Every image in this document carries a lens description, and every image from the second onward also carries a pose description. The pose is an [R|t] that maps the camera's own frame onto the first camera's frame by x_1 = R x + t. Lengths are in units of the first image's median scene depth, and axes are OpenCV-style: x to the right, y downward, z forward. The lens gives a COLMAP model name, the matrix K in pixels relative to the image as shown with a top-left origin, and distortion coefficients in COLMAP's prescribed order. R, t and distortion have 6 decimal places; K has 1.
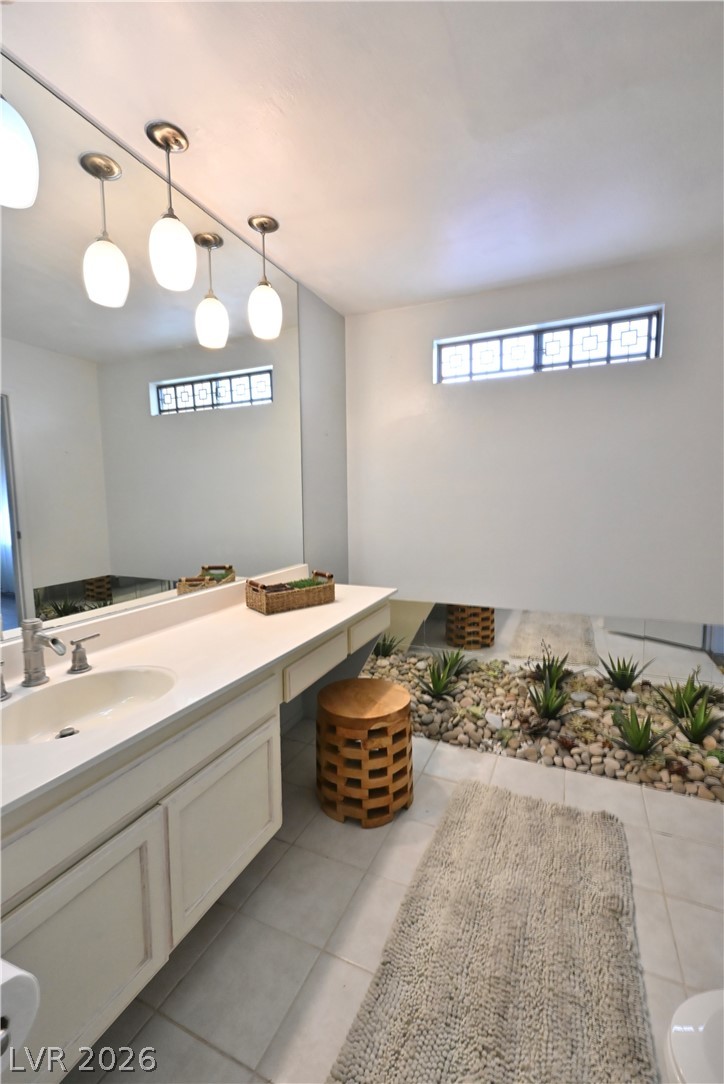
lens RADIAL K [[443.2, 0, 362.0], [0, 443.2, 542.0], [0, 0, 1]] dist [-0.000901, -0.000217]
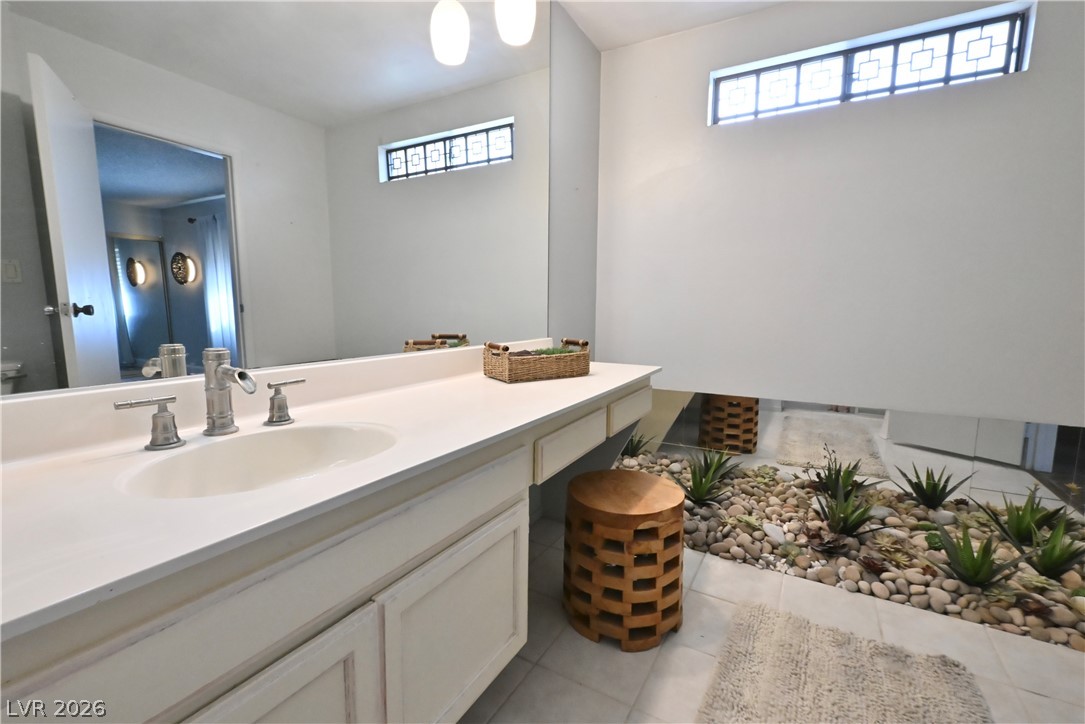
lens RADIAL K [[441.7, 0, 543.0], [0, 441.7, 371.2], [0, 0, 1]] dist [-0.000720, 0.000364]
pose [[0.995358, 0.027127, -0.092342, -0.067520], [-0.024751, 0.999335, 0.026775, 0.102252], [0.093007, -0.024365, 0.995367, 0.169991]]
